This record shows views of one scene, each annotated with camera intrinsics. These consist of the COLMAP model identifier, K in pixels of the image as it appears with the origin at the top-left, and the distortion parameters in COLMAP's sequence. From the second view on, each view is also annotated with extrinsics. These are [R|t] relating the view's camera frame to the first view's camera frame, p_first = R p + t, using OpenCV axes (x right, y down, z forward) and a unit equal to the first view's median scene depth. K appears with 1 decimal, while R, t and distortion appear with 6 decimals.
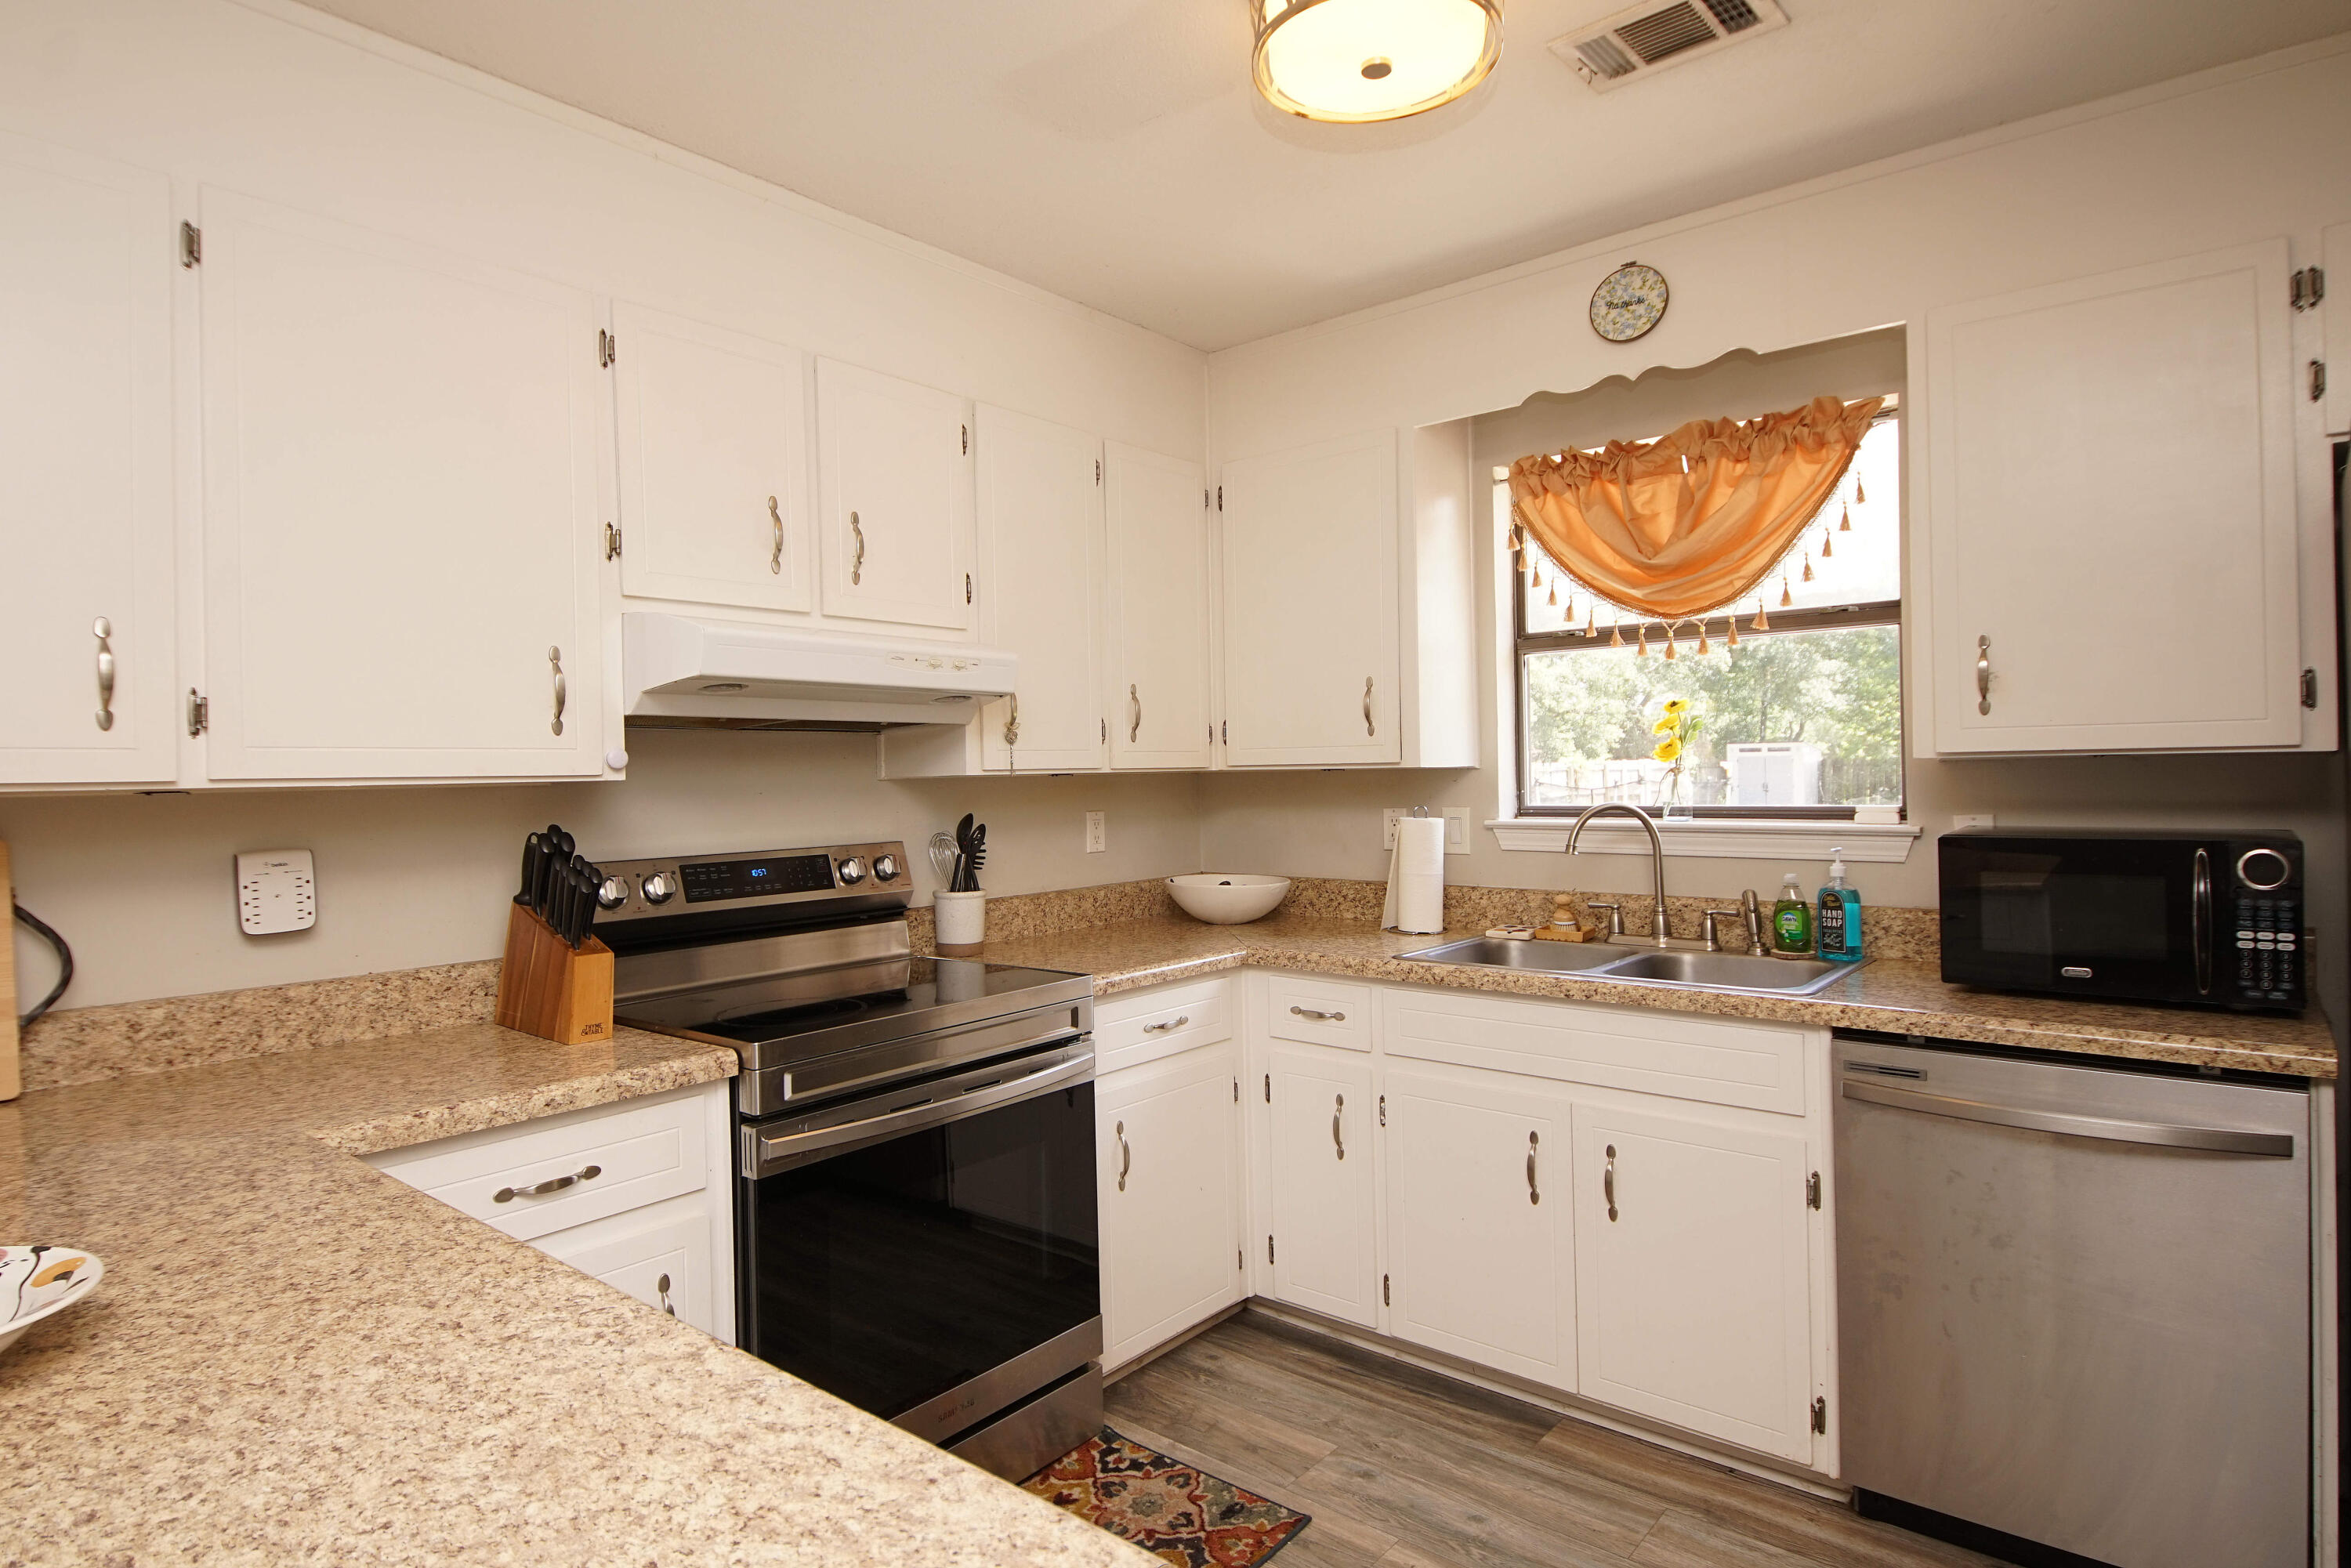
lens RADIAL K [[1261.6, 0, 1157.2], [0, 1261.6, 770.4], [0, 0, 1]] dist [0.029170, -0.027390]
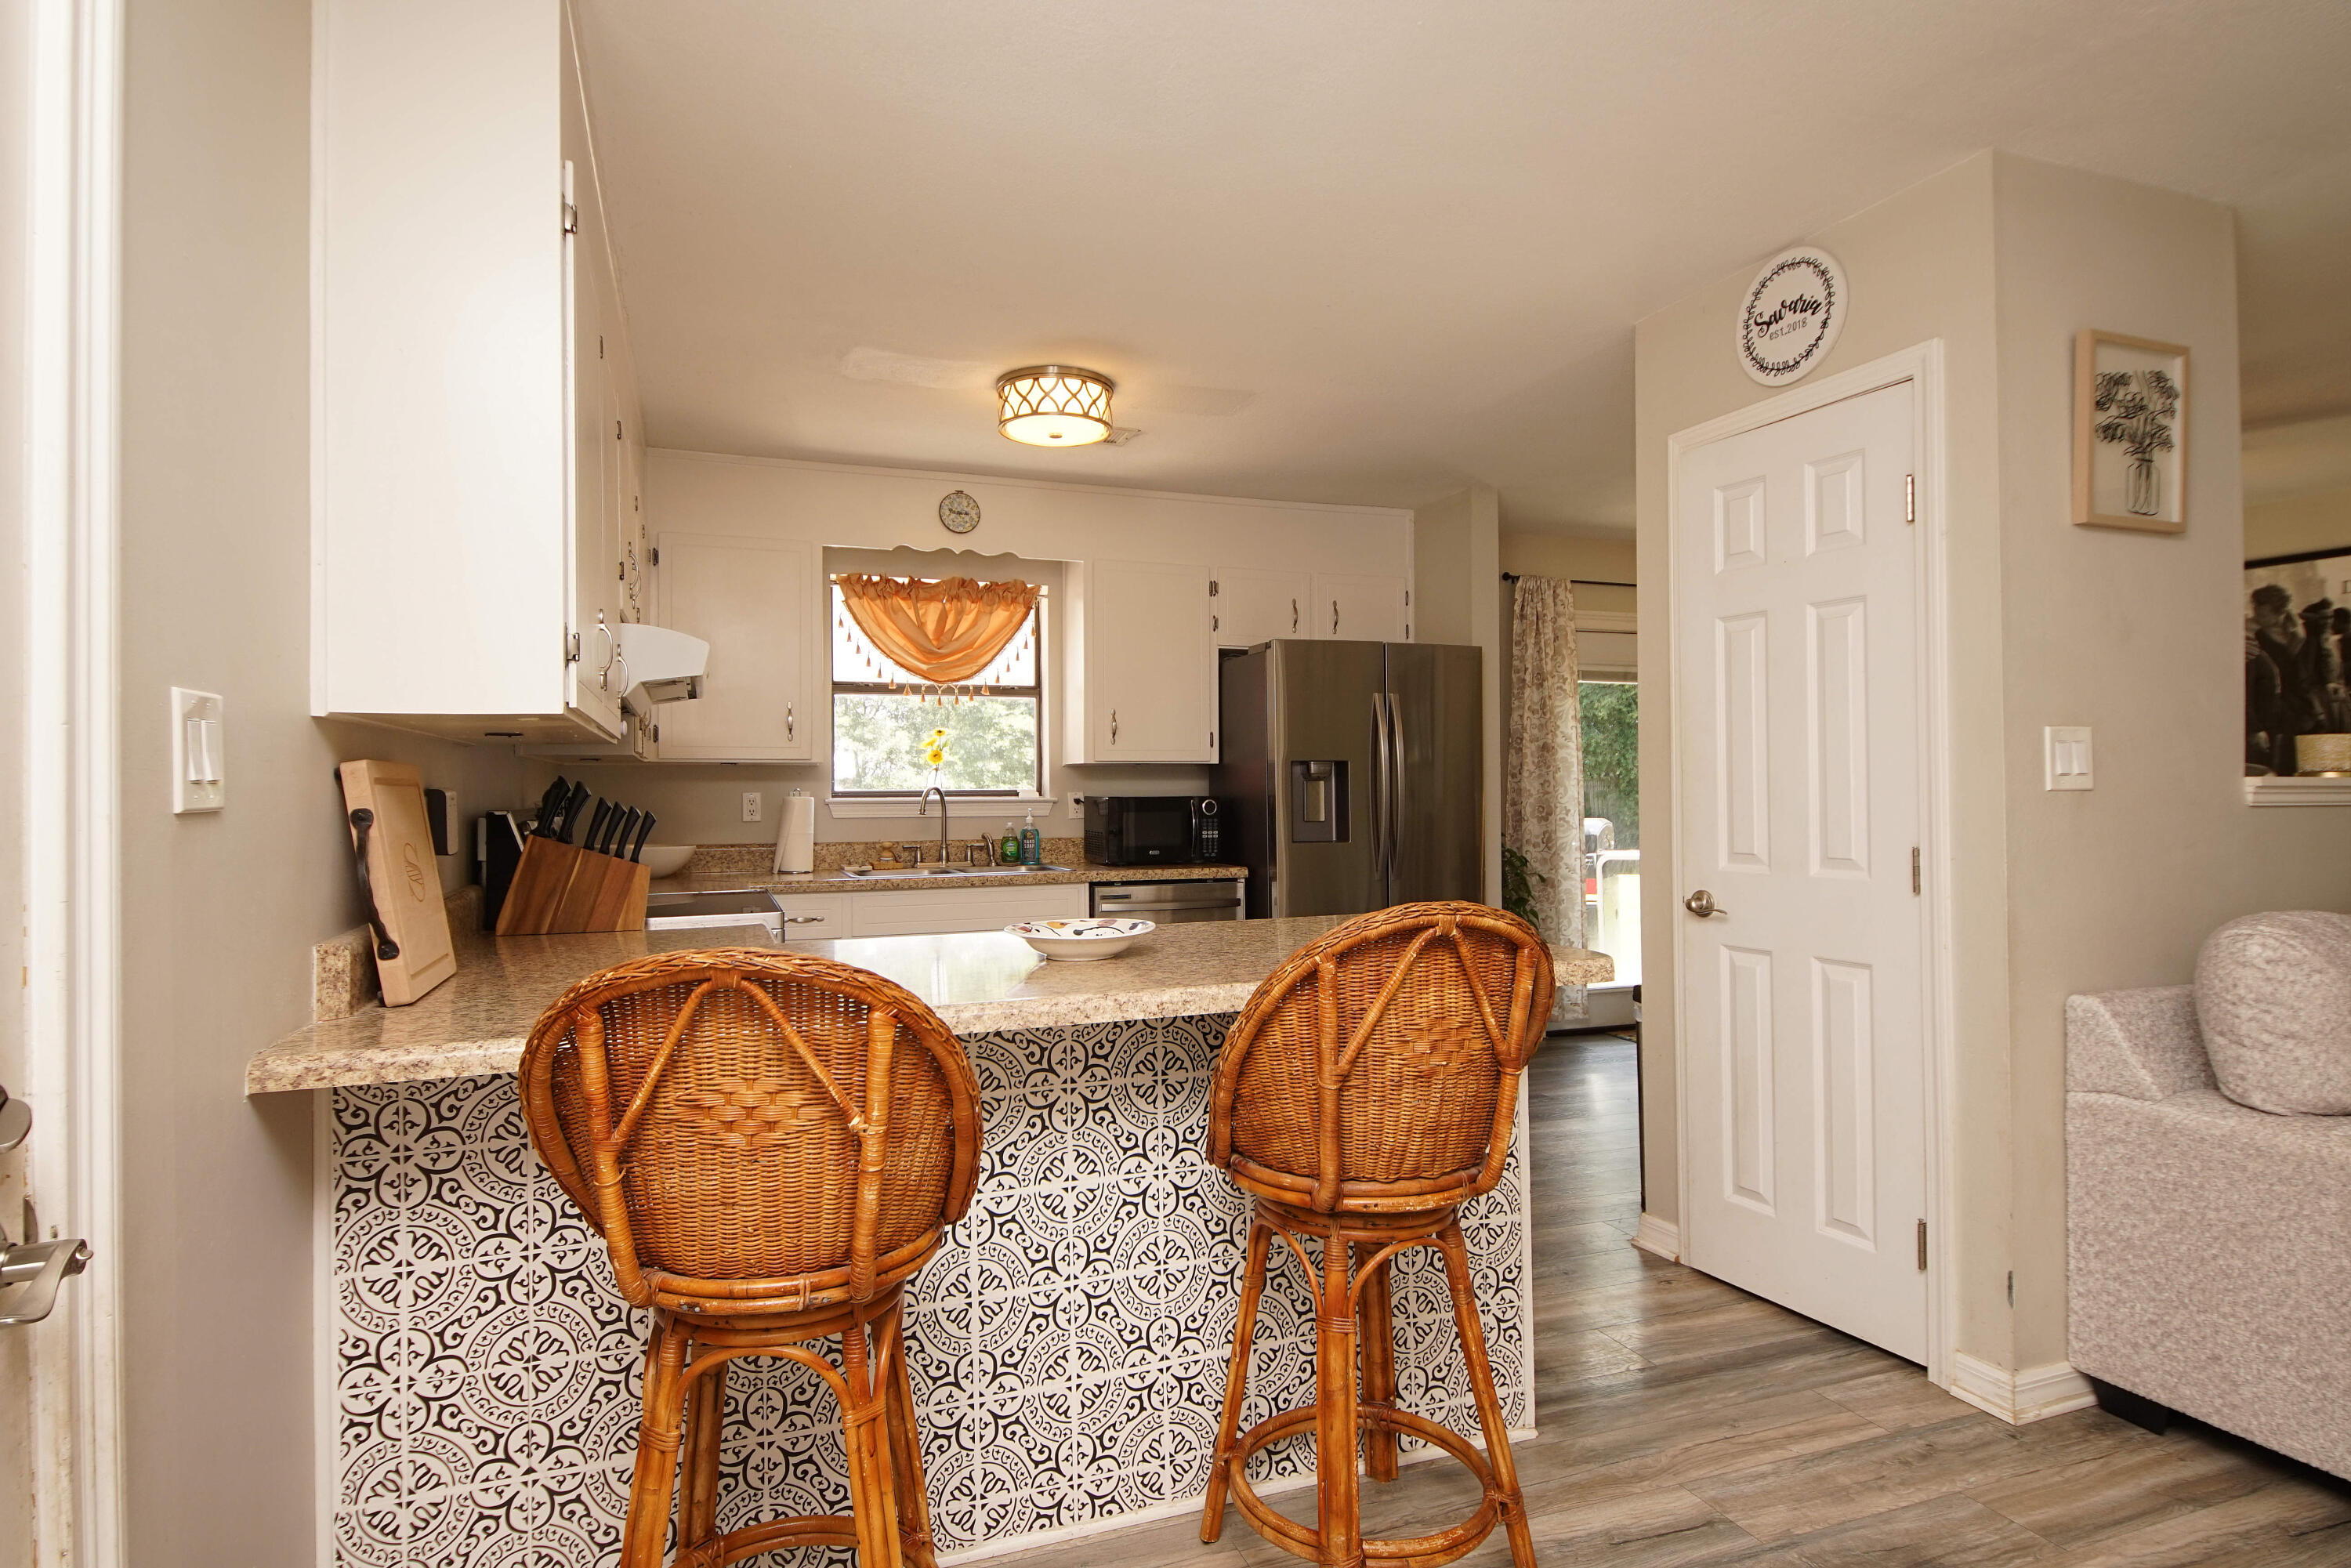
lens RADIAL K [[1261.6, 0, 1148.1], [0, 1261.6, 756.1], [0, 0, 1]] dist [0.029170, -0.027390]
pose [[0.498501, 0.037858, 0.866062, -1.133023], [-0.002481, 0.999104, -0.042246, 0.065071], [-0.866885, 0.018911, 0.498149, -0.153187]]
